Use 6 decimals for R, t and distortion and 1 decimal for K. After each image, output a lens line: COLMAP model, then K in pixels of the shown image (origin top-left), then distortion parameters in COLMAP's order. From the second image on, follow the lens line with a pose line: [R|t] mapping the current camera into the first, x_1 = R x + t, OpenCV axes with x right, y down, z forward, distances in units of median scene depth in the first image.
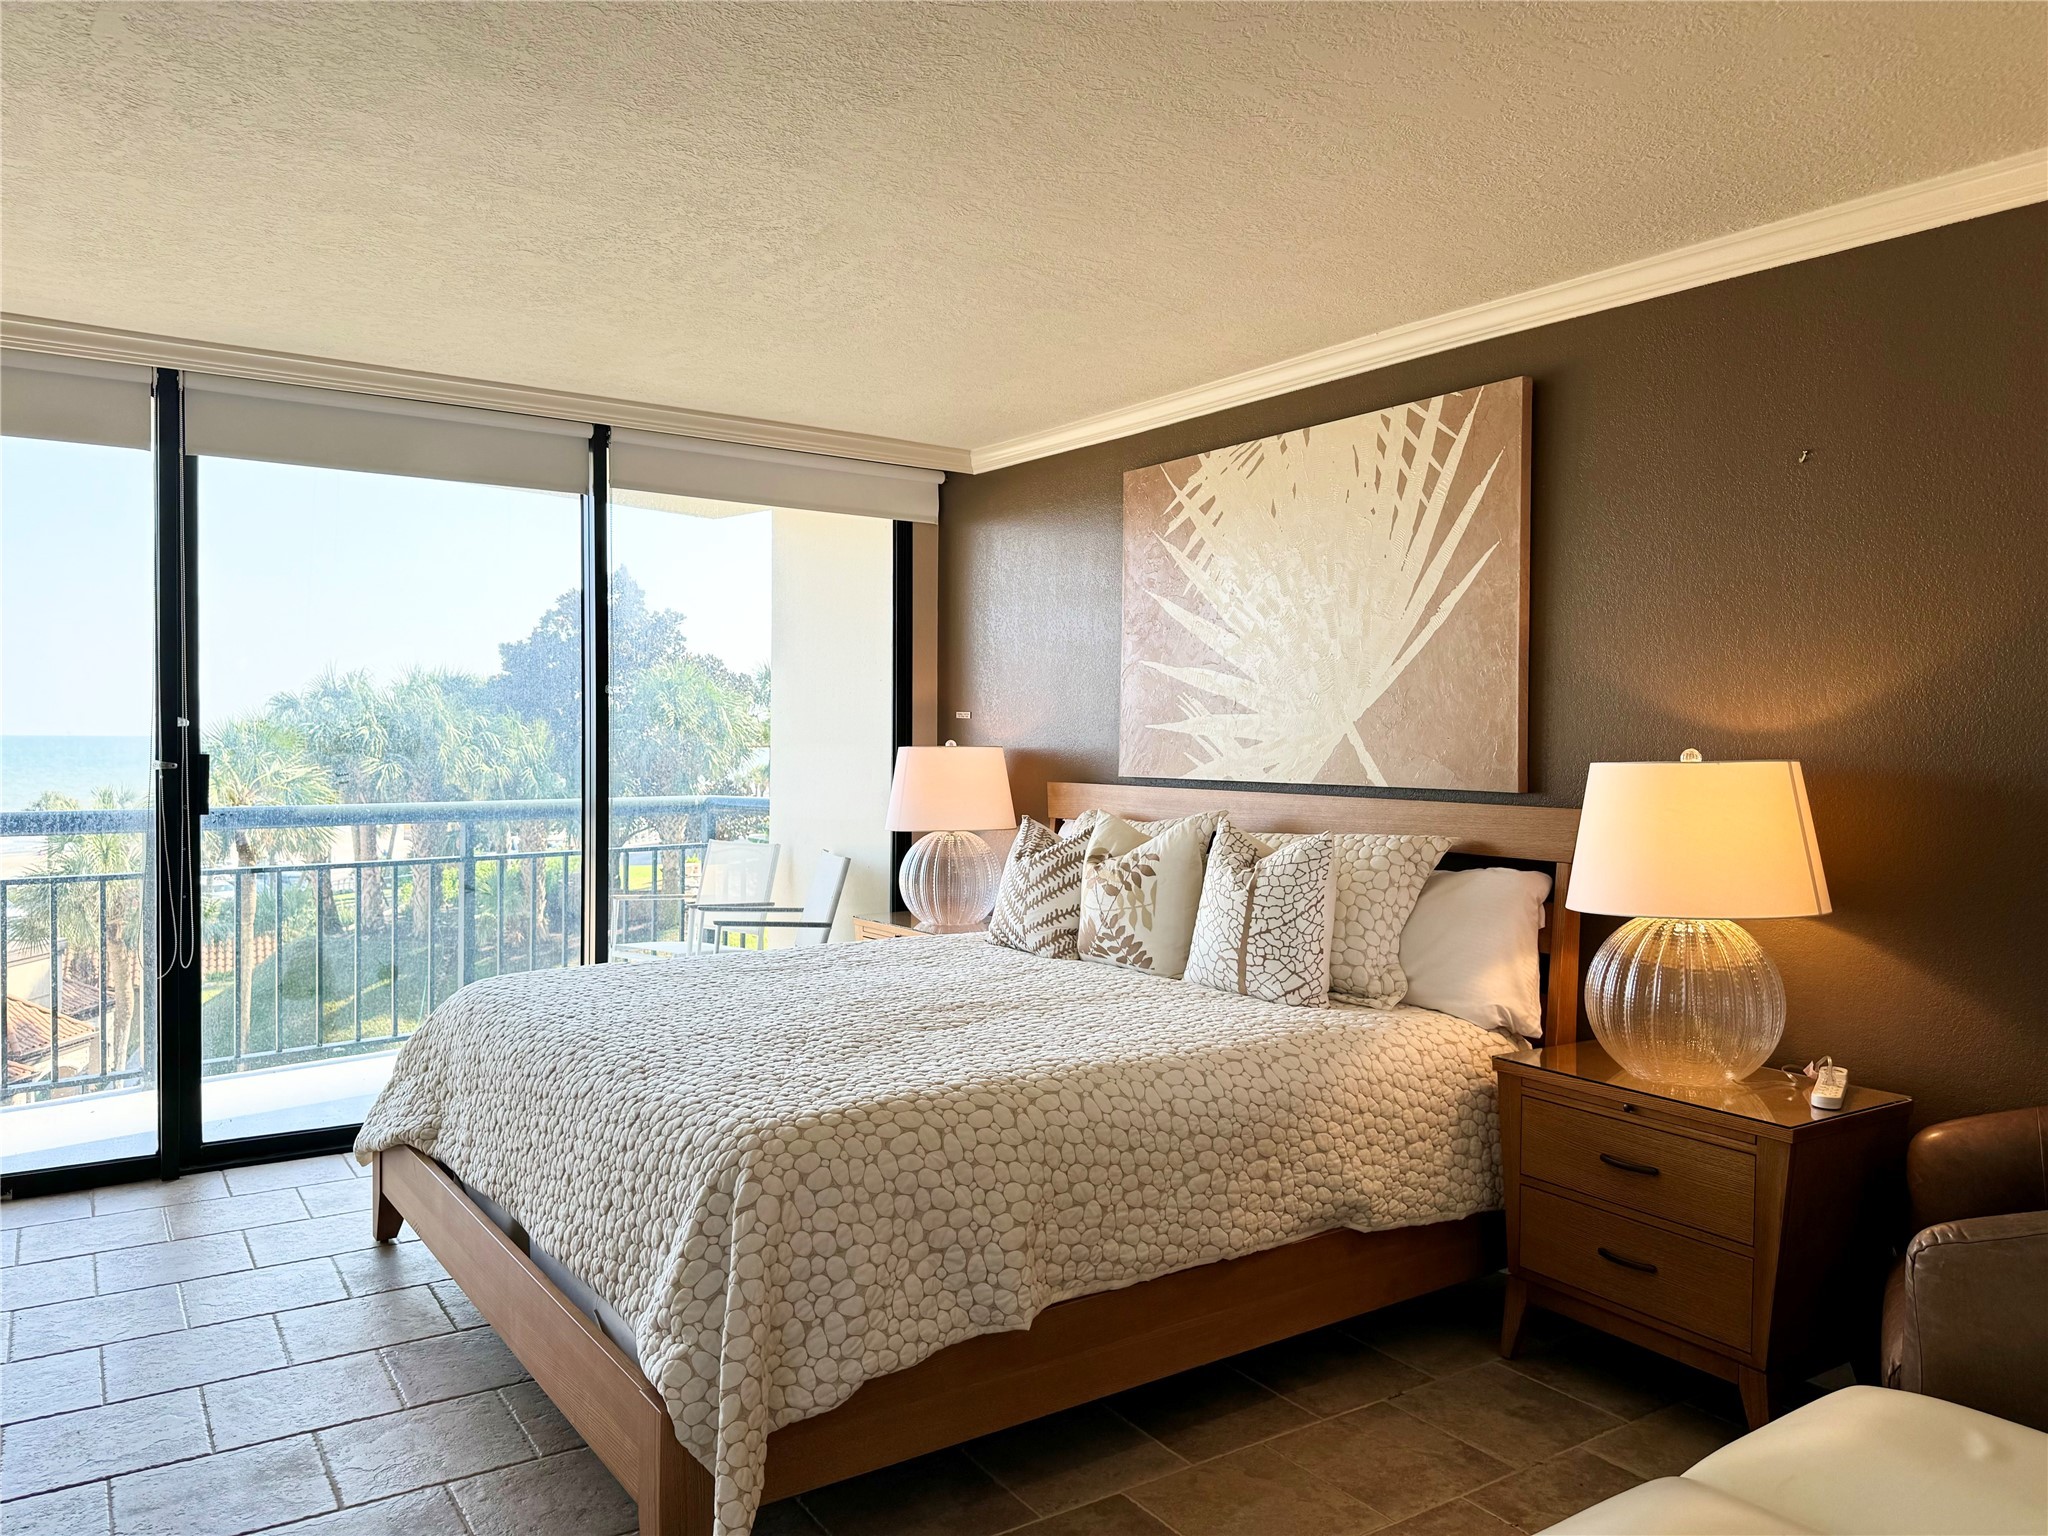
lens RADIAL K [[1440.9, 0, 1023.1], [0, 1440.9, 785.2], [0, 0, 1]] dist [0.115831, -0.125134]
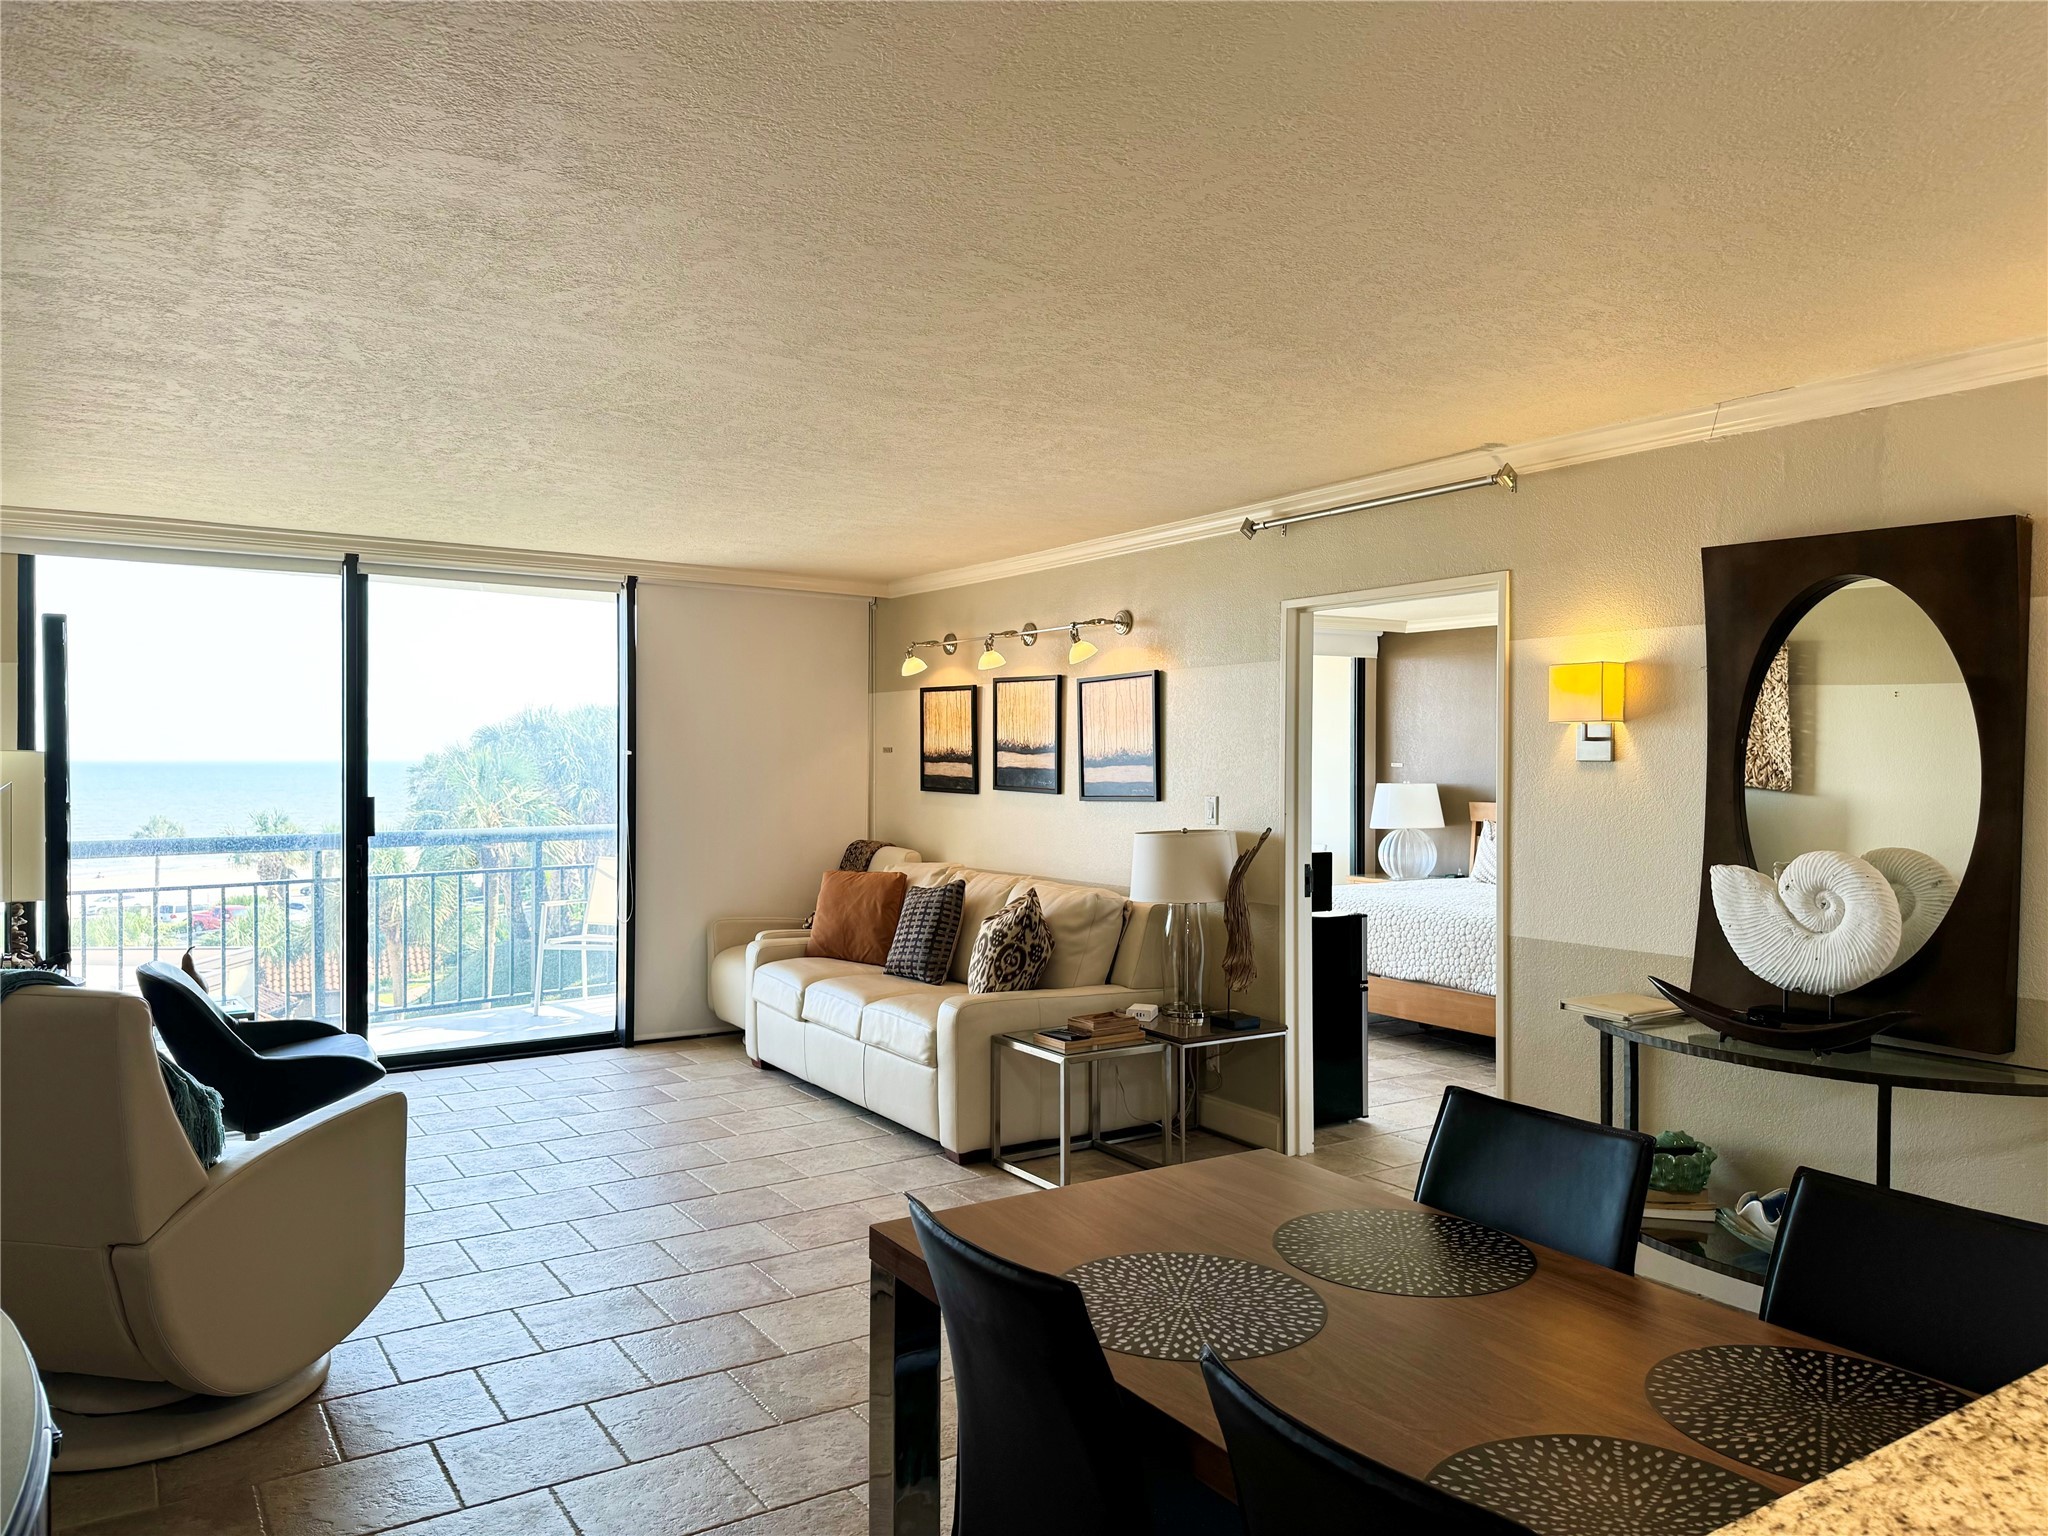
lens RADIAL K [[1435.6, 0, 1042.7], [0, 1435.6, 755.7], [0, 0, 1]] dist [0.074208, -0.088433]
pose [[0.999937, -0.007236, 0.008625, -0.793140], [0.007517, 0.999429, -0.032930, -0.004180], [-0.008382, 0.032993, 0.999420, -1.275570]]
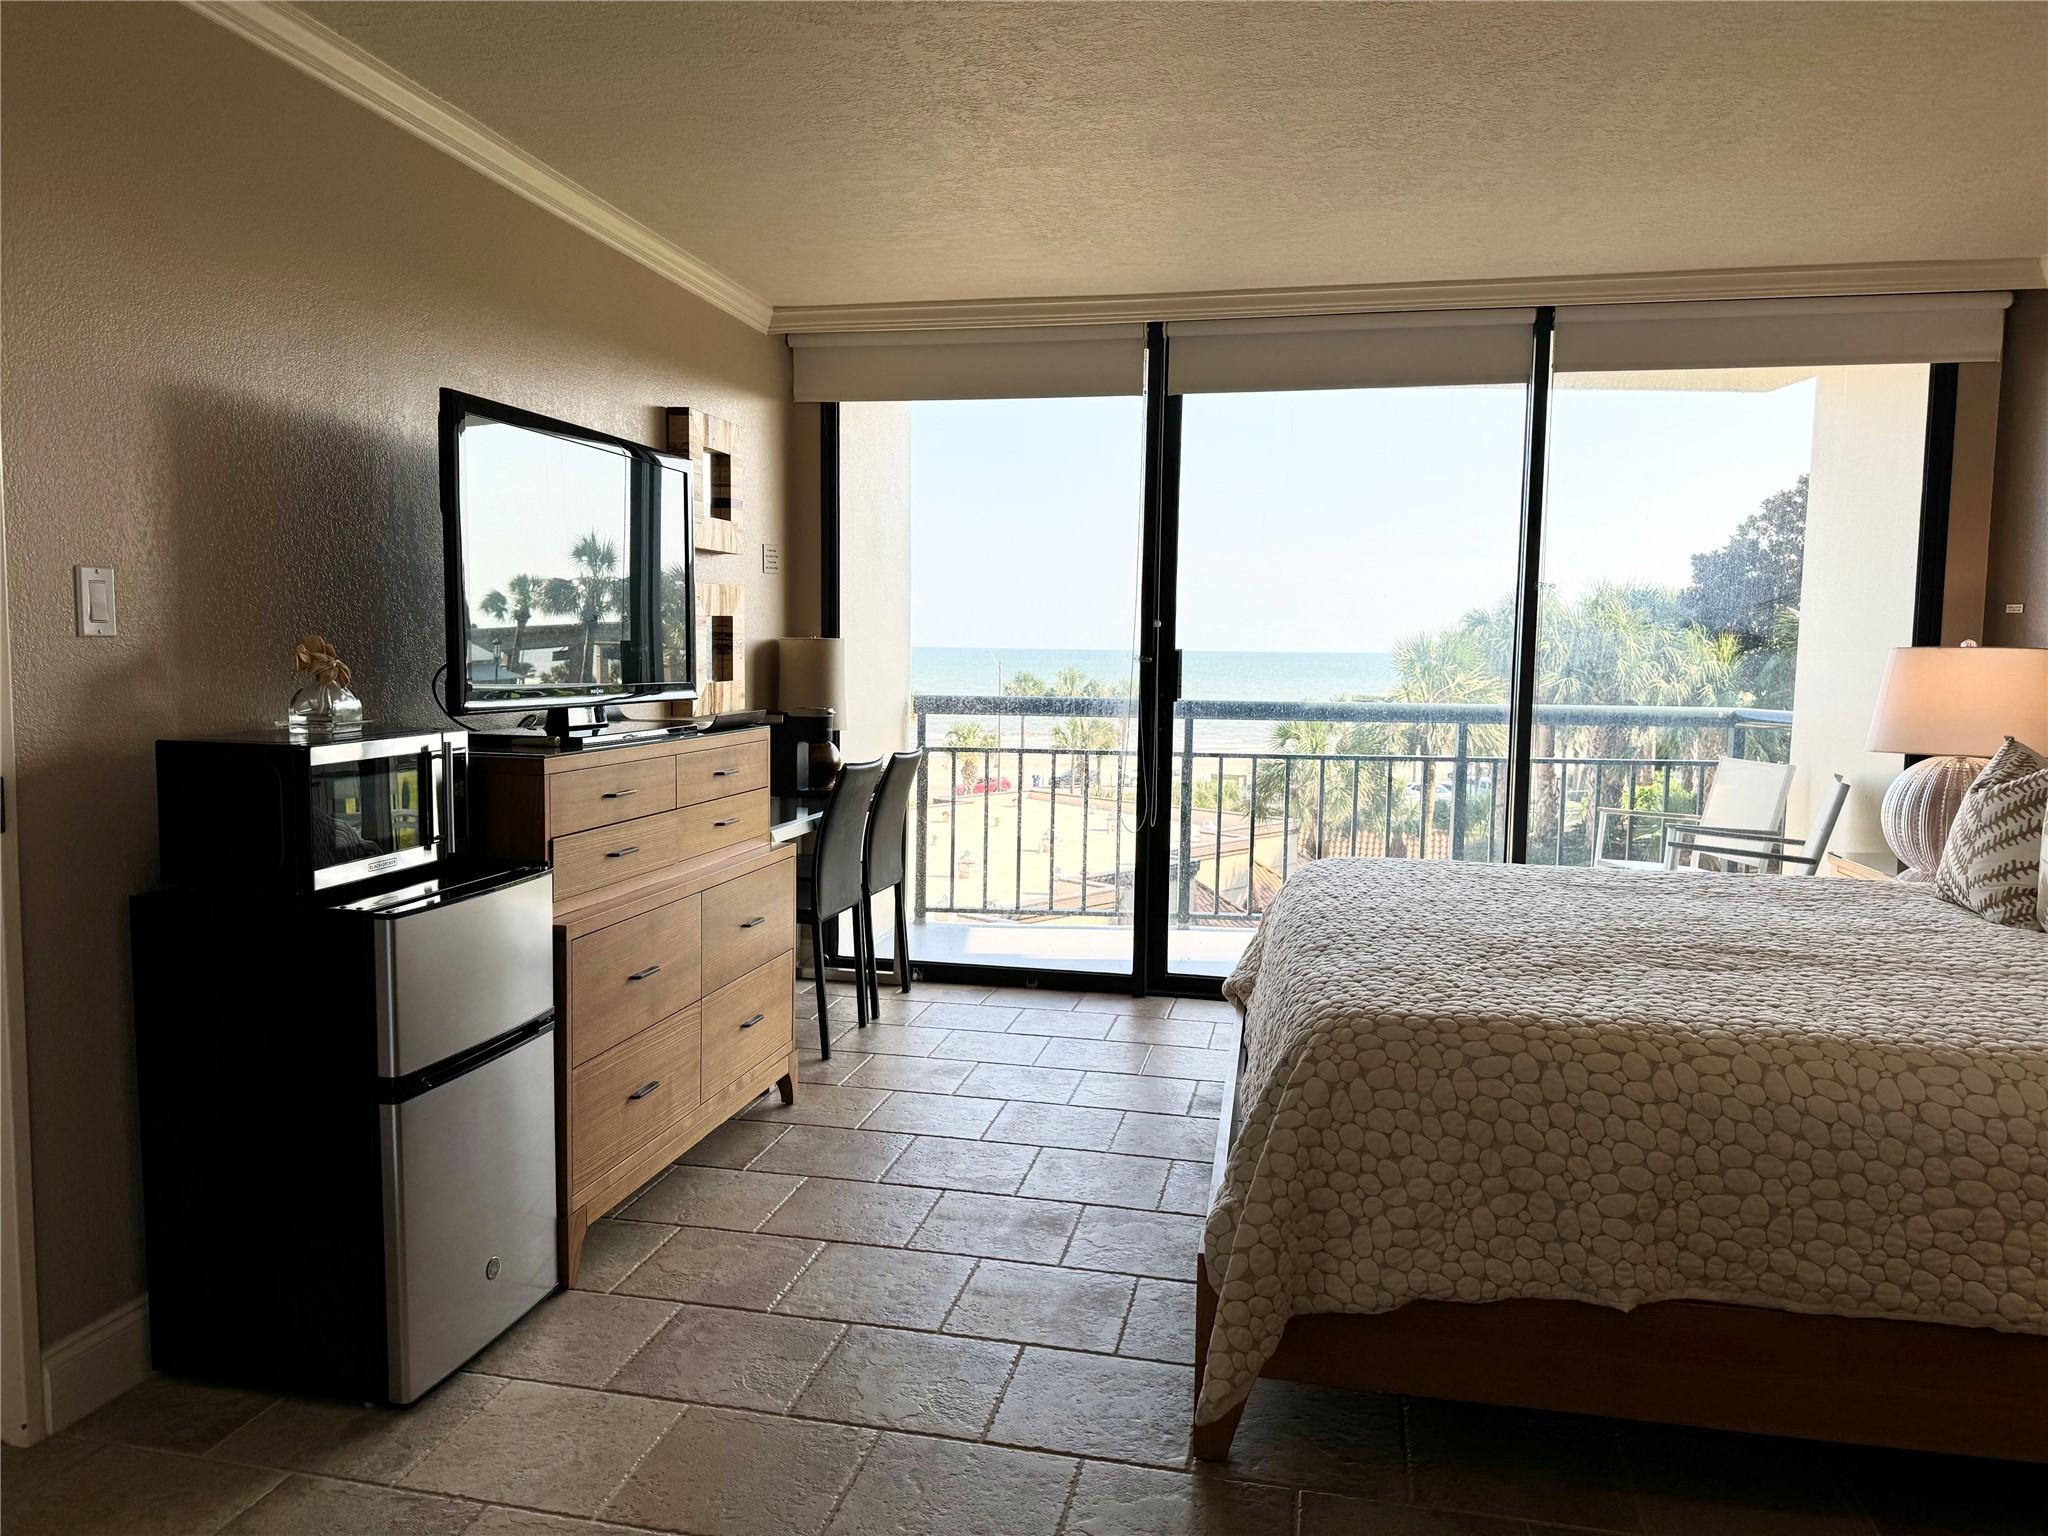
lens RADIAL K [[1440.9, 0, 1023.1], [0, 1440.9, 785.2], [0, 0, 1]] dist [0.115831, -0.125134]
pose [[0.706949, 0.073426, -0.703442, 0.229964], [-0.033665, 0.996963, 0.070230, 0.011639], [0.706463, -0.025968, 0.707274, 0.101966]]
